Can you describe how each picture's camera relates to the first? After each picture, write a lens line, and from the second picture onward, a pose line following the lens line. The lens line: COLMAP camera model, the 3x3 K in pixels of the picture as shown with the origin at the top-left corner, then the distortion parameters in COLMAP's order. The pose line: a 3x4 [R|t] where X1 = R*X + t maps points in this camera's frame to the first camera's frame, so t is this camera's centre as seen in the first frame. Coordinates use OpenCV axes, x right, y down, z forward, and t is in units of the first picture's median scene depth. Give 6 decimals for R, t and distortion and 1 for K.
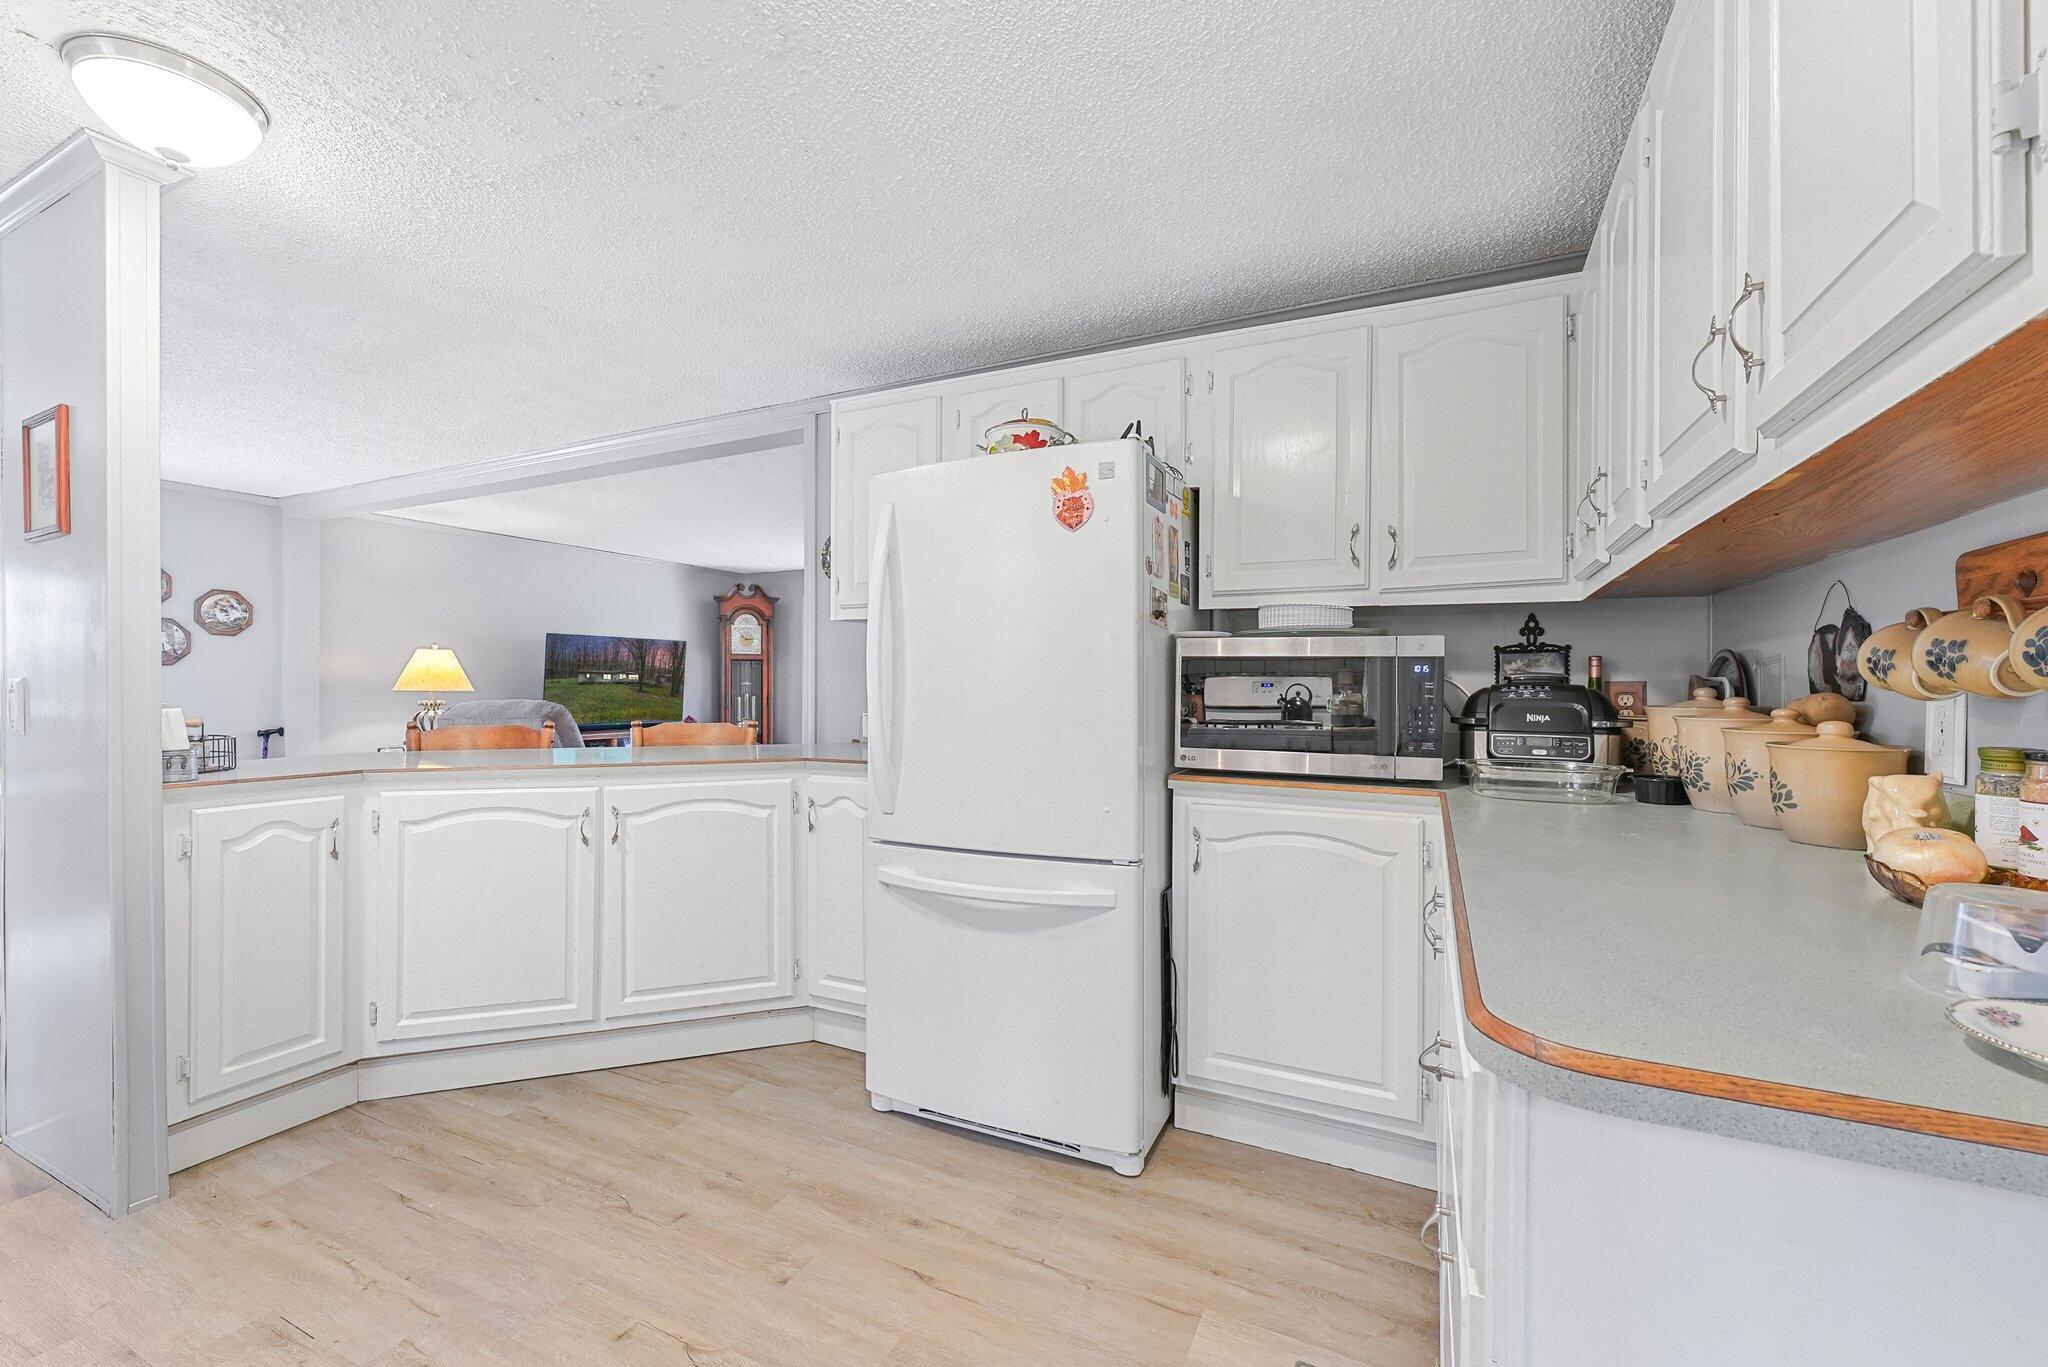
lens RADIAL K [[836.4, 0, 1019.4], [0, 836.4, 681.7], [0, 0, 1]] dist [0.002521, -0.000089]
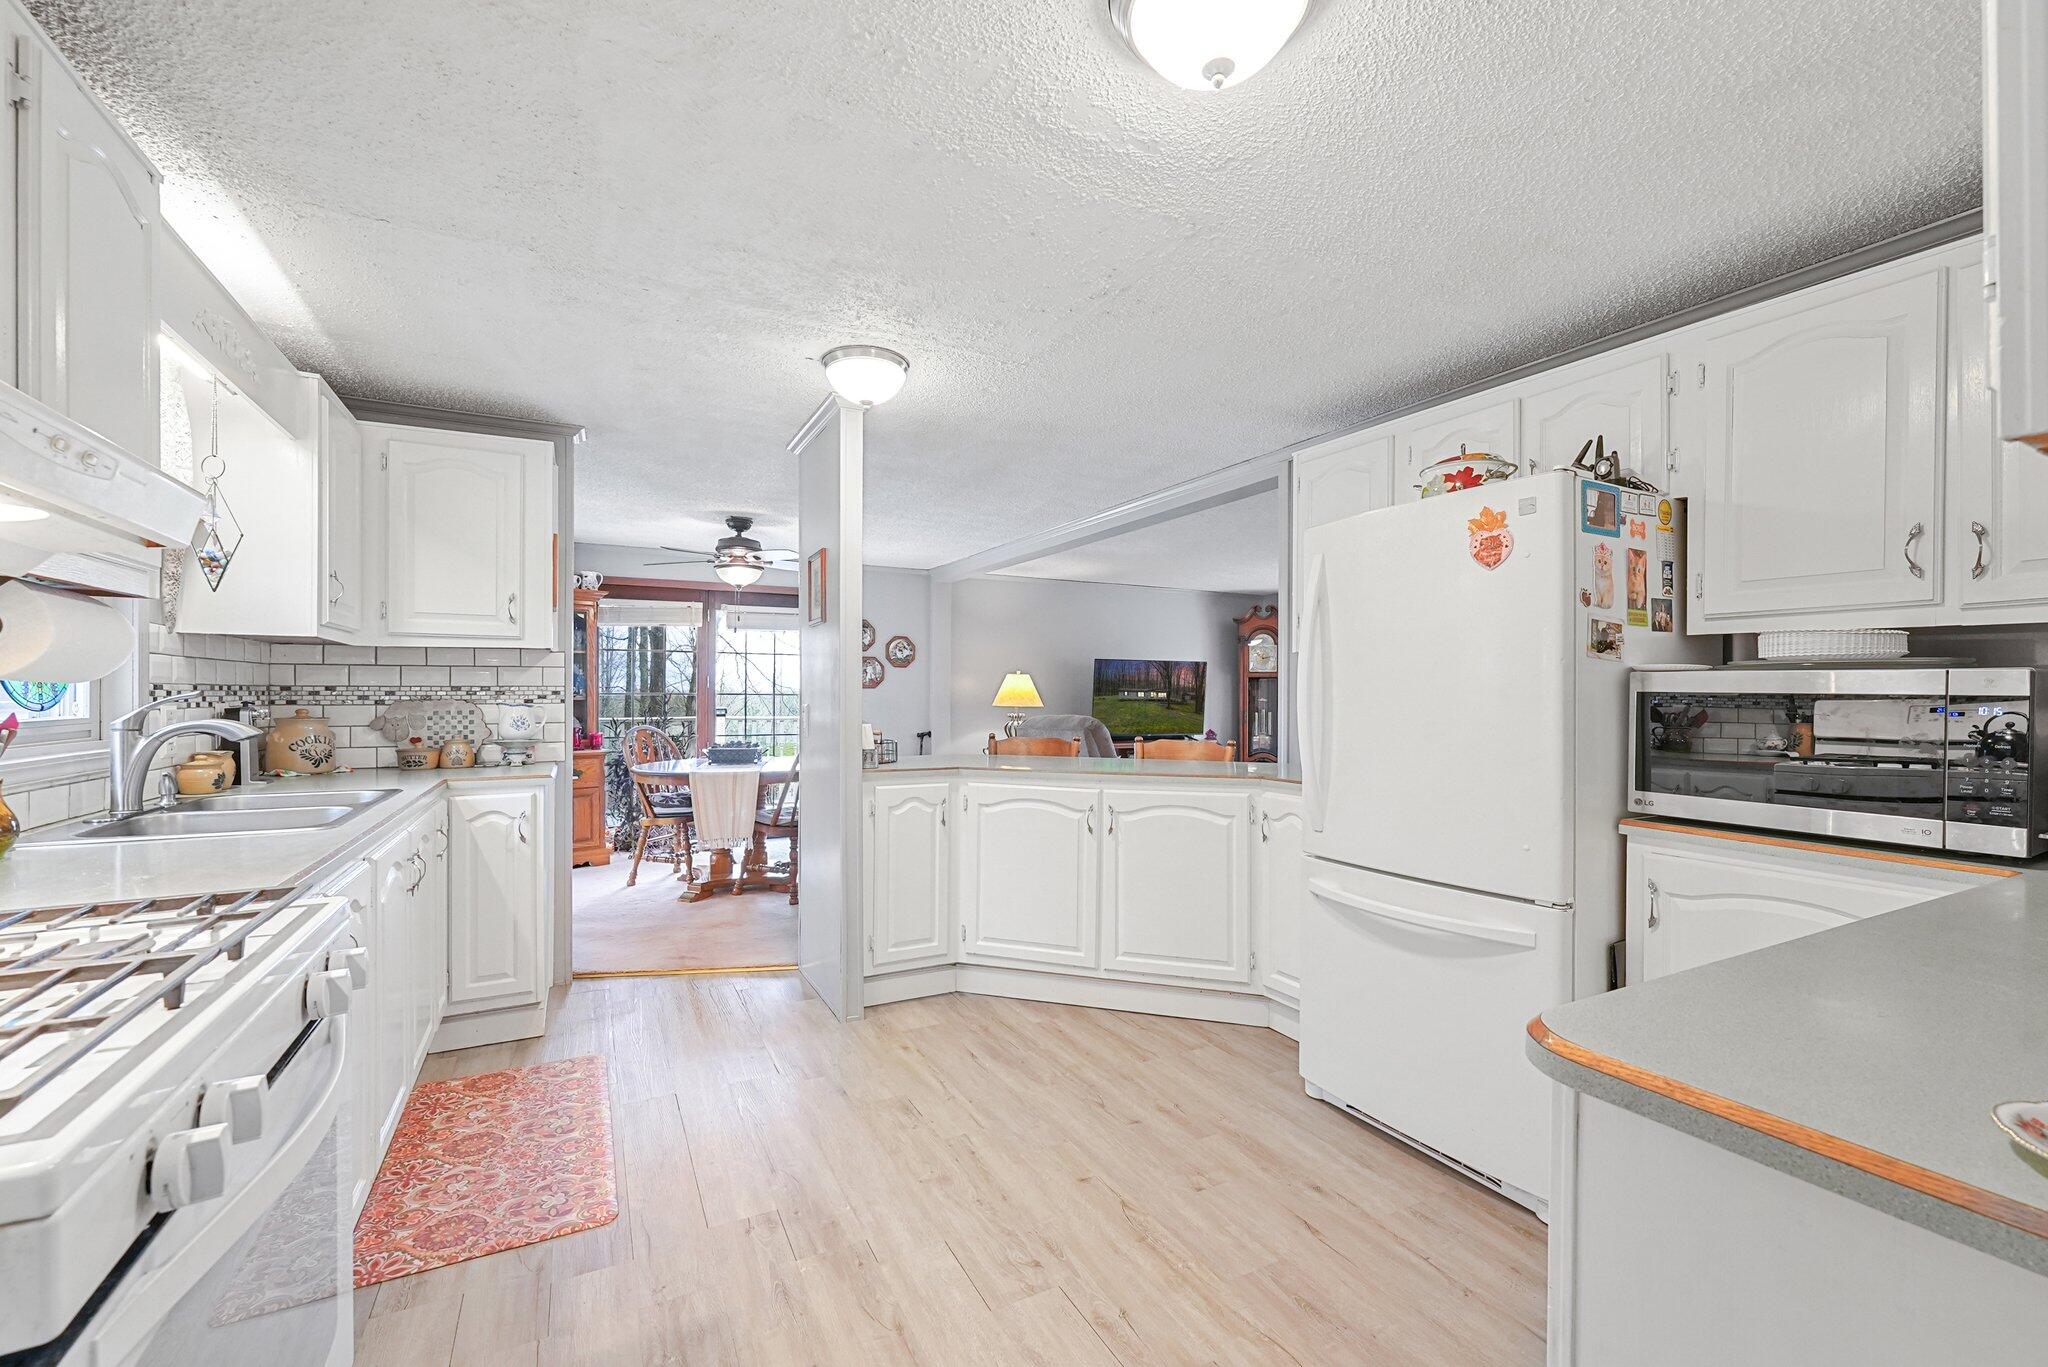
lens RADIAL K [[836.4, 0, 1019.4], [0, 836.4, 681.7], [0, 0, 1]] dist [0.002521, -0.000089]
pose [[0.810030, -0.006564, -0.586352, 0.177093], [-0.001256, 0.999916, -0.012929, -0.027288], [0.586388, 0.011210, 0.809953, -0.141622]]
